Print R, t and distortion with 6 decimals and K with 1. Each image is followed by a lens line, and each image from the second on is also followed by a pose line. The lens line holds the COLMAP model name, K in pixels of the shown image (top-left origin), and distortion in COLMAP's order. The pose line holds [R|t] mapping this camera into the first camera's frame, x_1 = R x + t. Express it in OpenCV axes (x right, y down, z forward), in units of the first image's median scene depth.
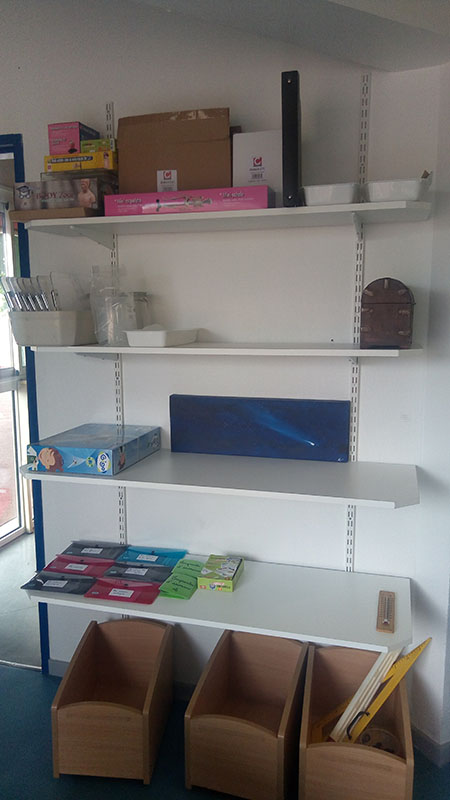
lens RADIAL K [[605.4, 0, 225.0], [0, 605.4, 400.0], [0, 0, 1]] dist [0.010940, 0.001841]
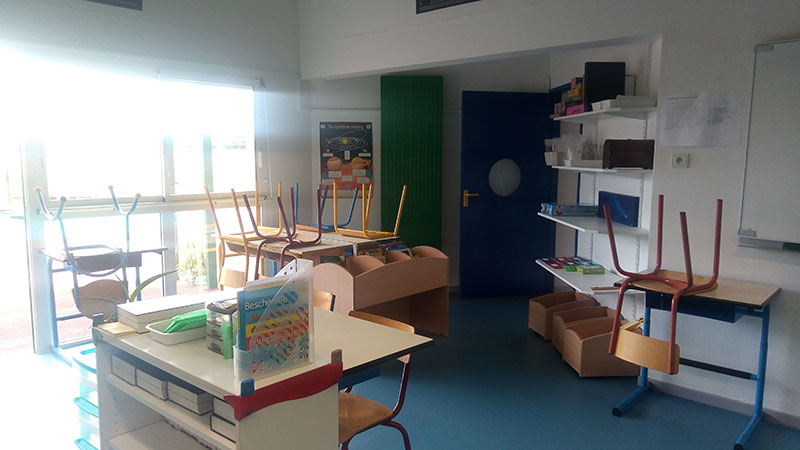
lens RADIAL K [[605.4, 0, 400.0], [0, 605.4, 225.0], [0, 0, 1]] dist [0.010940, 0.001841]
pose [[0.322303, 0.123082, -0.938601, 1.881518], [-0.150849, 0.985519, 0.077435, 0.057480], [0.934540, 0.116629, 0.336202, -0.434693]]
